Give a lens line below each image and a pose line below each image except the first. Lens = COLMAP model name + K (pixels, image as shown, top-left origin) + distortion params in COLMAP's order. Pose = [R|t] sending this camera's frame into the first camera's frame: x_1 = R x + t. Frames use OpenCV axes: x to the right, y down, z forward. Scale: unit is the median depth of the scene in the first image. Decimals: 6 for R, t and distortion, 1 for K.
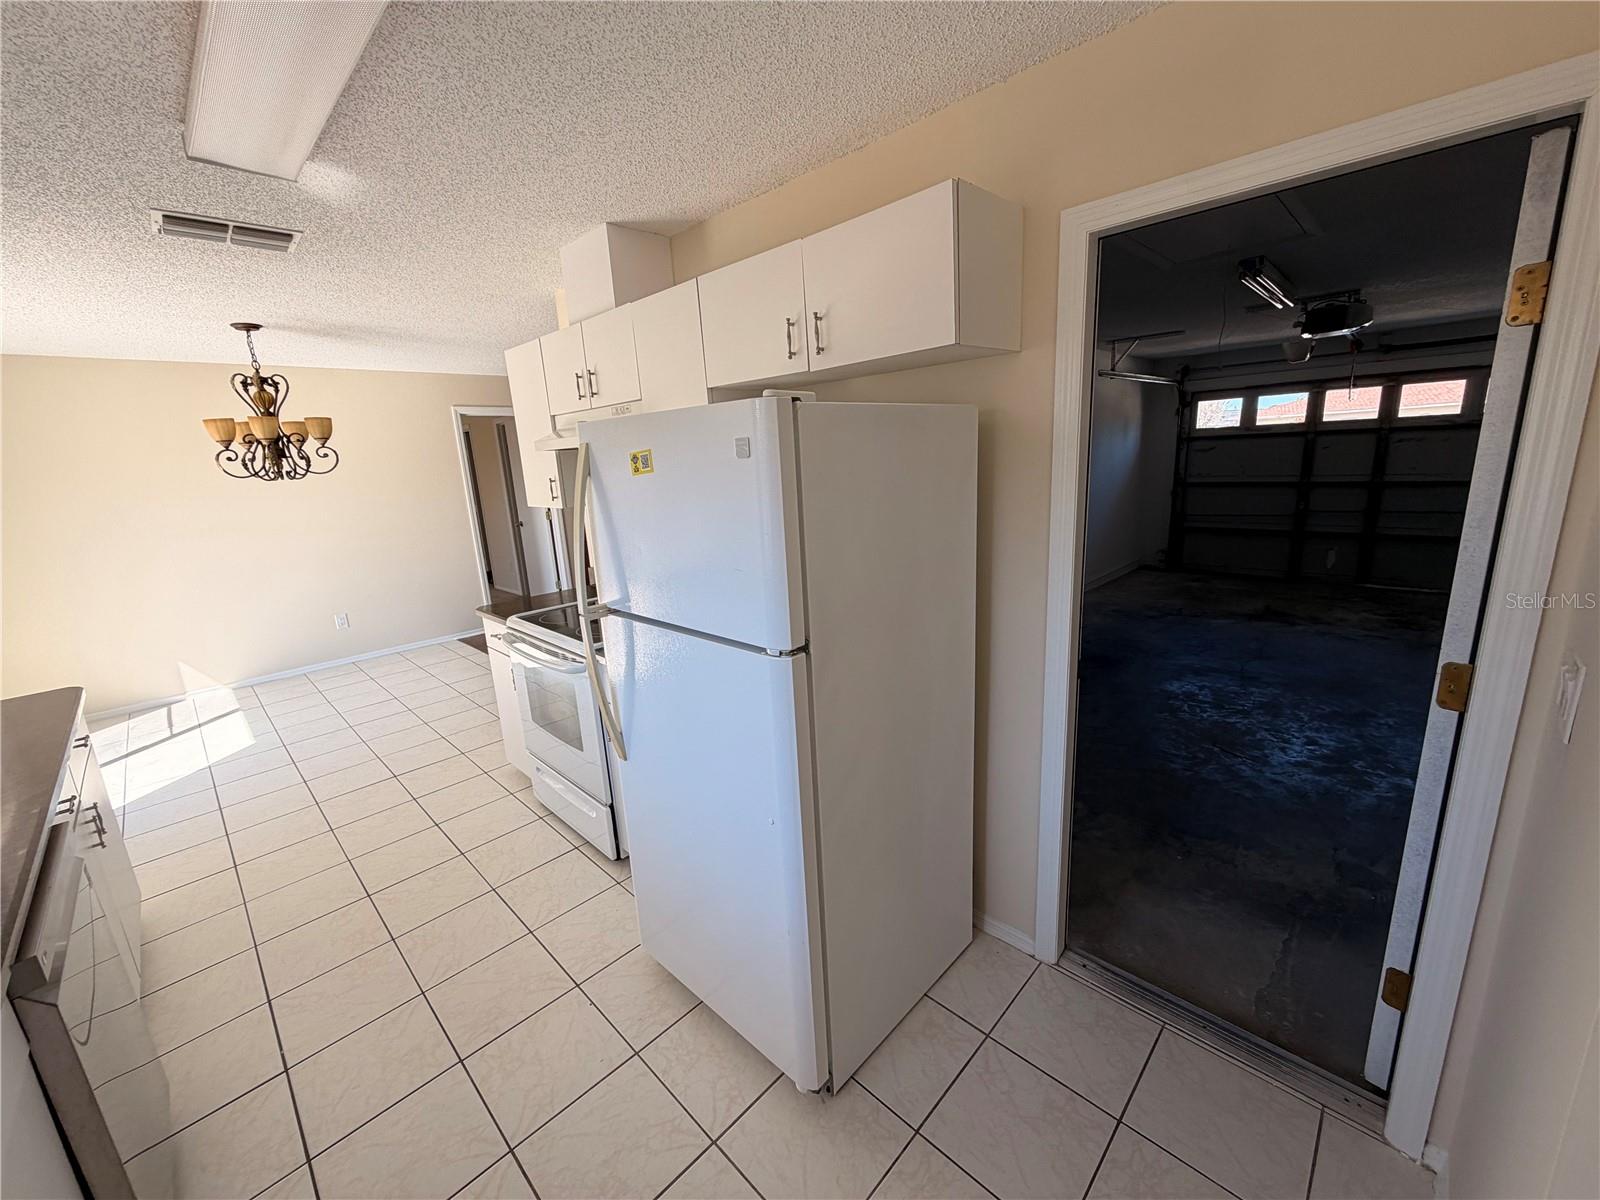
lens RADIAL K [[638.6, 0, 797.8], [0, 638.6, 599.6], [0, 0, 1]] dist [0.003295, -0.000073]
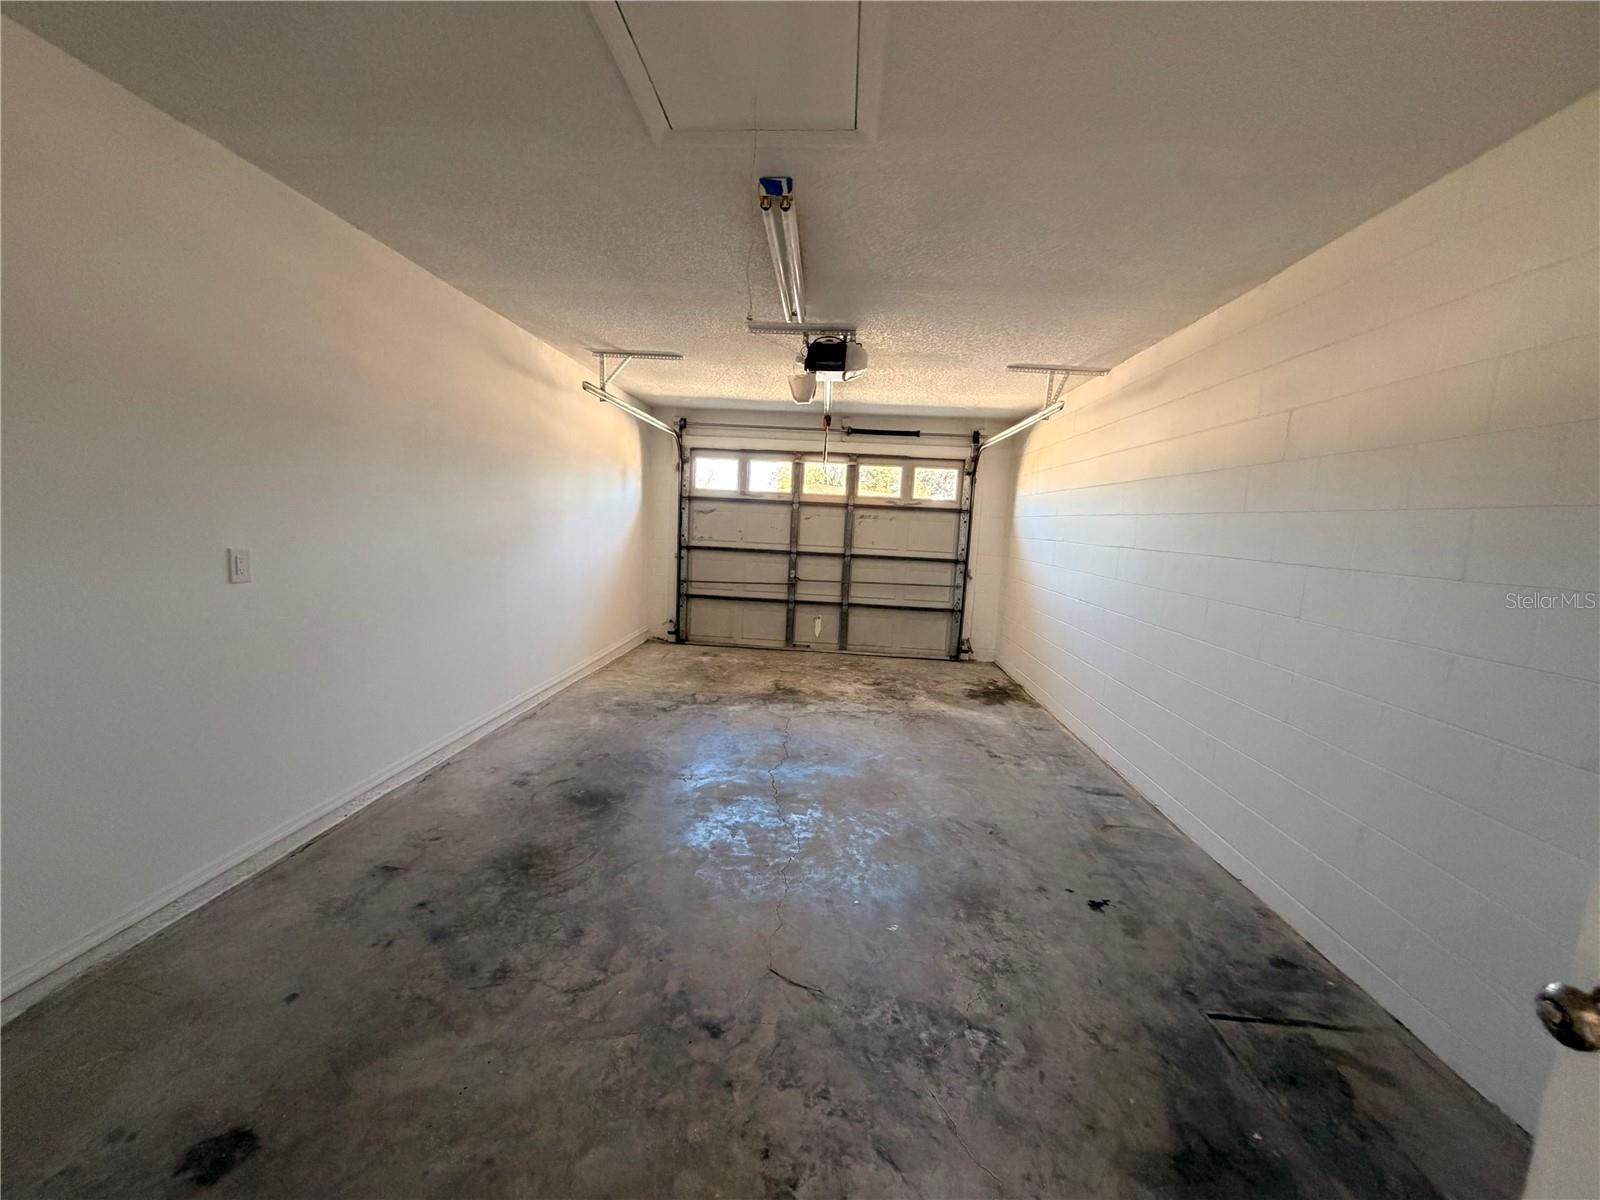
lens RADIAL K [[638.6, 0, 797.8], [0, 638.6, 599.6], [0, 0, 1]] dist [0.003295, -0.000073]
pose [[0.753362, 0.003996, 0.657594, 0.156756], [0.064077, 0.994777, -0.079453, -0.031486], [-0.654477, 0.101993, 0.749171, 0.281644]]
